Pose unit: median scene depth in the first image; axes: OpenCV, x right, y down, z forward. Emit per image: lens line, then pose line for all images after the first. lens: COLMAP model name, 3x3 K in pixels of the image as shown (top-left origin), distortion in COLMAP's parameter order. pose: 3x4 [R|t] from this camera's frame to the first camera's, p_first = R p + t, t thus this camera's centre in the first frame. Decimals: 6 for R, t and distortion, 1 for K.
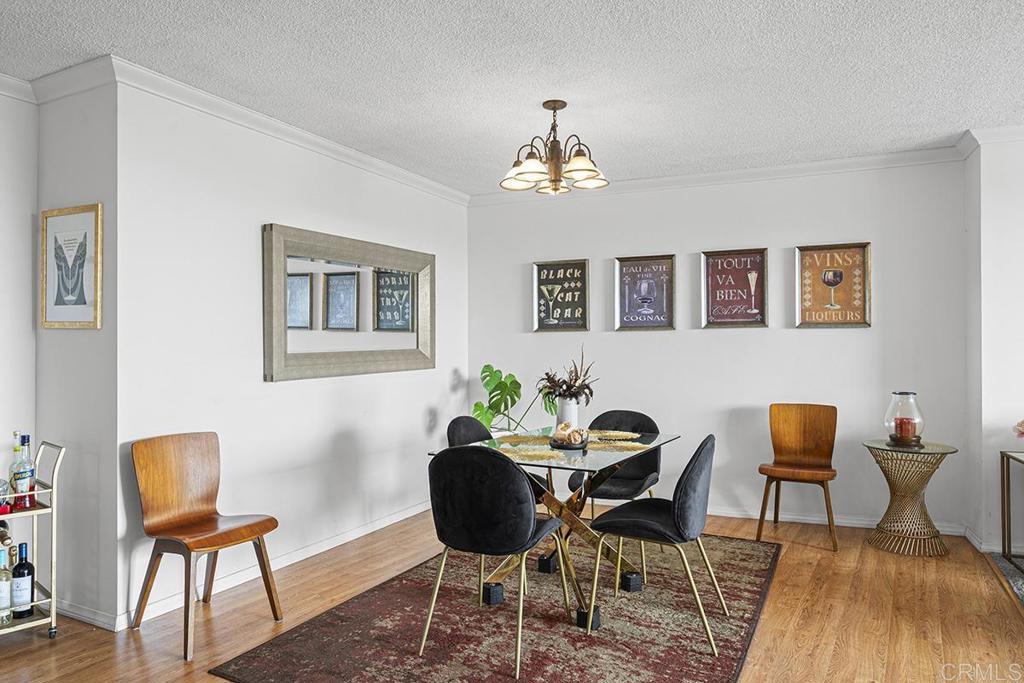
lens RADIAL K [[658.9, 0, 512.0], [0, 658.9, 341.5], [0, 0, 1]] dist [0.001147, 0.000745]
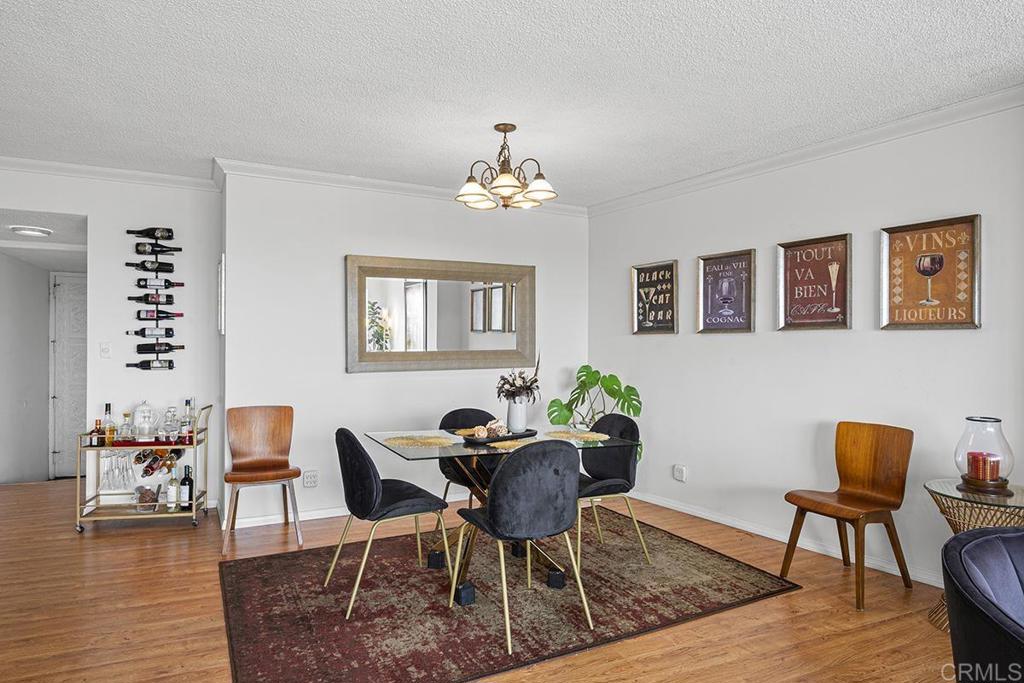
lens RADIAL K [[615.6, 0, 510.2], [0, 615.6, 344.3], [0, 0, 1]] dist [0.000829, 0.000376]
pose [[0.822899, 0.008522, -0.568124, 0.475292], [-0.005304, 0.999959, 0.007317, -0.005842], [0.568163, -0.003008, 0.822911, 0.120029]]
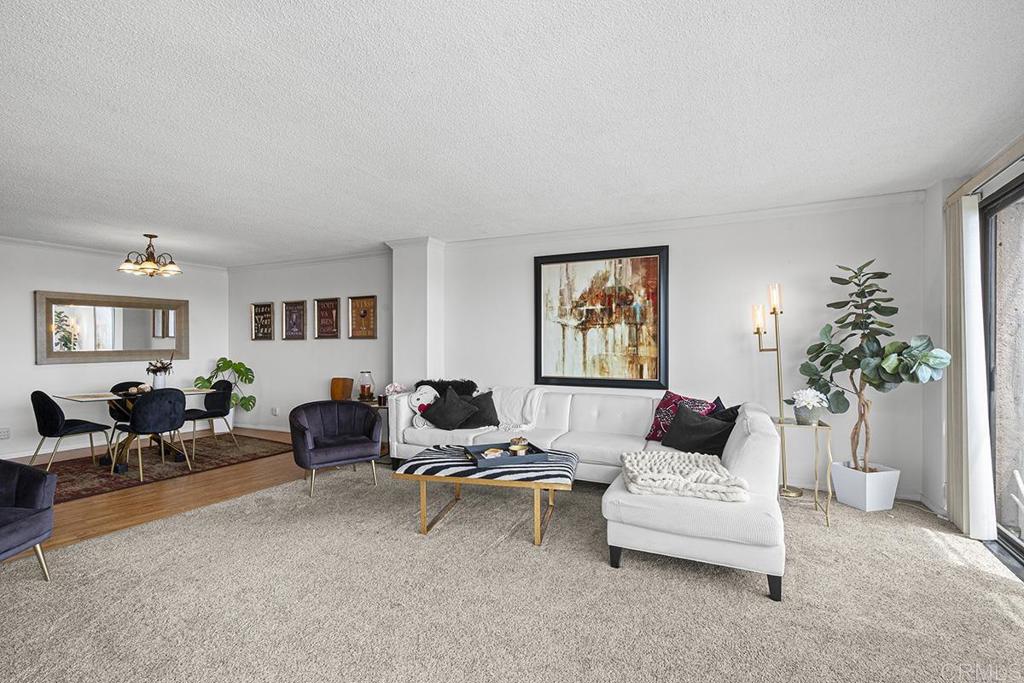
lens RADIAL K [[451.5, 0, 510.7], [0, 451.5, 343.6], [0, 0, 1]] dist [-0.000380, 0.000117]
pose [[0.999177, 0.002142, -0.040500, 0.942402], [-0.002019, 0.999993, 0.003092, -0.011613], [0.040506, -0.003007, 0.999175, -0.306669]]
